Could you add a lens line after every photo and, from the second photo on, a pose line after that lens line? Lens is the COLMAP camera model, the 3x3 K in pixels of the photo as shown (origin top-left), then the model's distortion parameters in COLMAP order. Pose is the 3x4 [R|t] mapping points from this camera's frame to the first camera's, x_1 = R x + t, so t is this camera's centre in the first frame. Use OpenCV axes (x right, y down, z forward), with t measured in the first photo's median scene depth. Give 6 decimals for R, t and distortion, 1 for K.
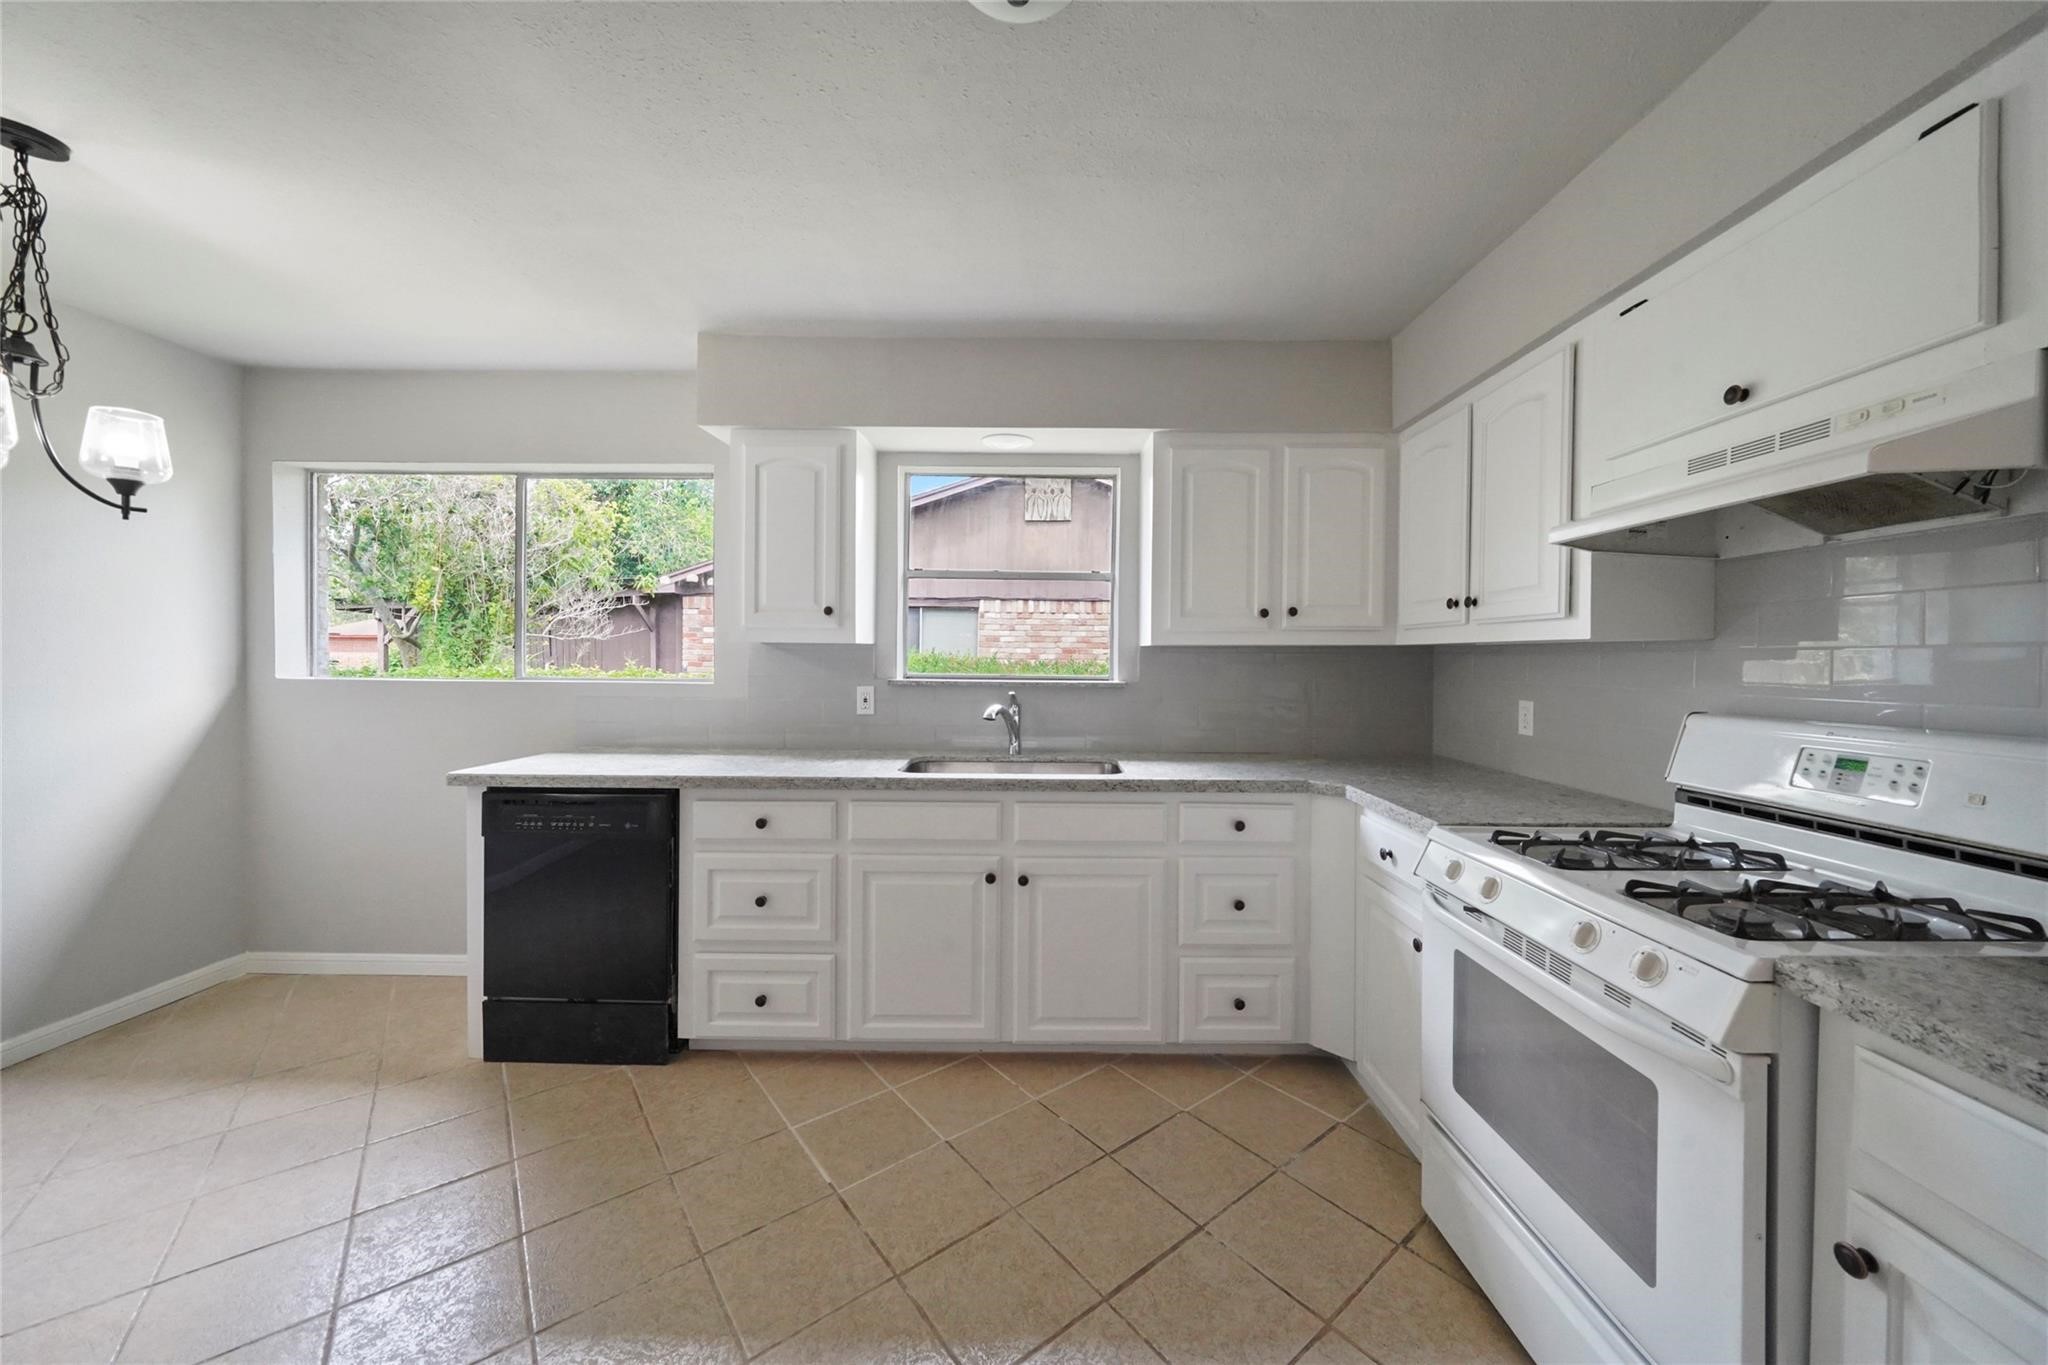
lens RADIAL K [[731.1, 0, 1033.9], [0, 731.1, 662.0], [0, 0, 1]] dist [-0.002263, -0.000298]
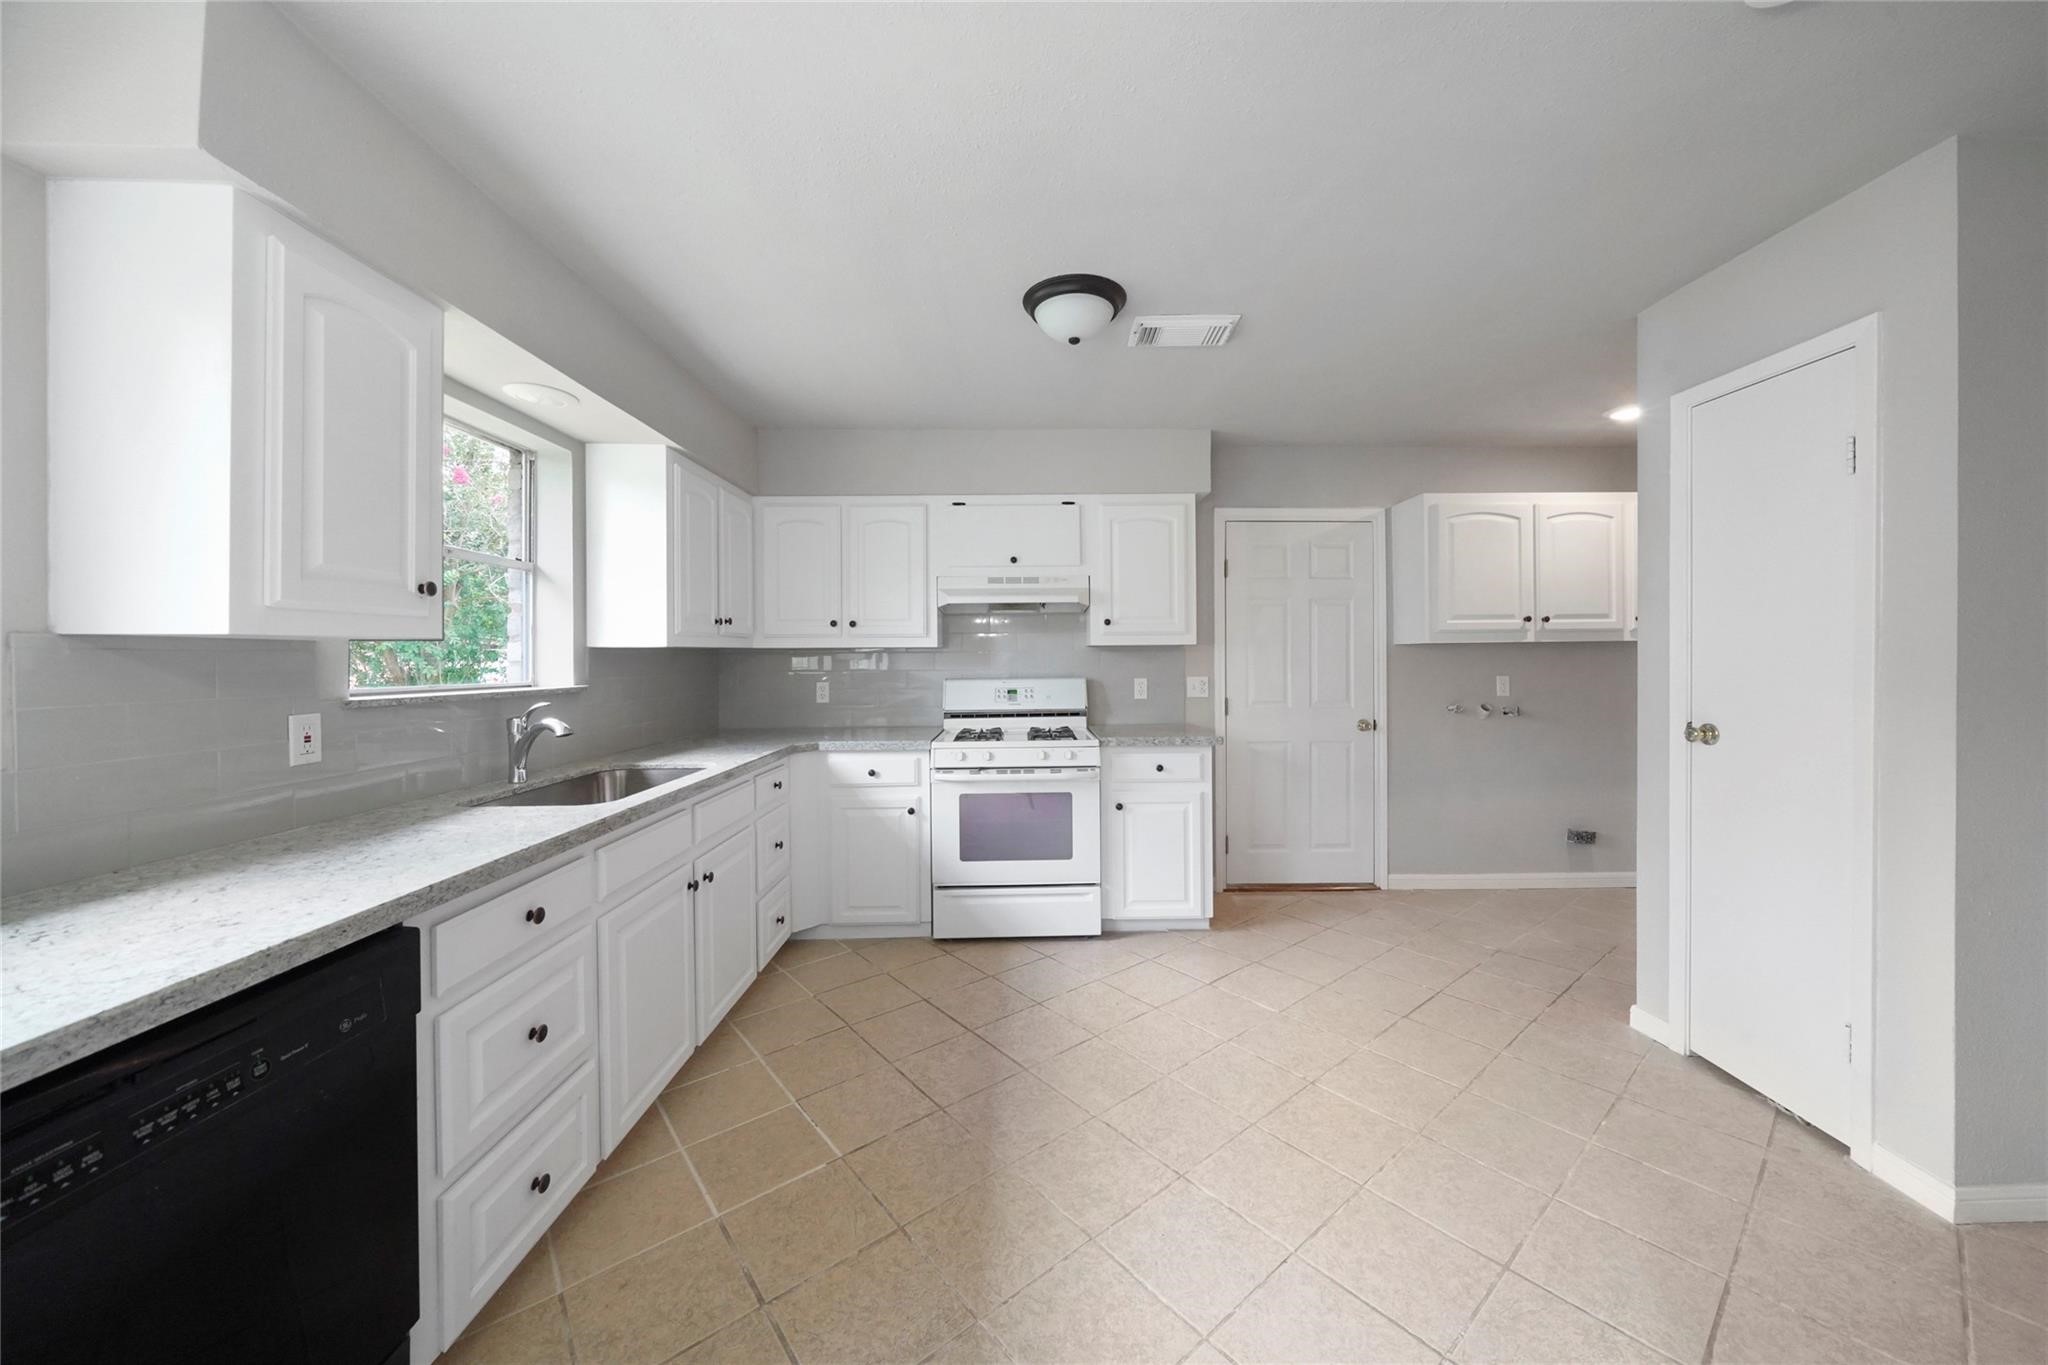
lens RADIAL K [[739.6, 0, 1027.2], [0, 739.6, 663.4], [0, 0, 1]] dist [-0.002655, -0.000328]
pose [[-0.019404, -0.015755, 0.999688, -1.032457], [0.014563, 0.999765, 0.016039, -0.010155], [-0.999706, 0.014869, -0.019170, 0.562741]]
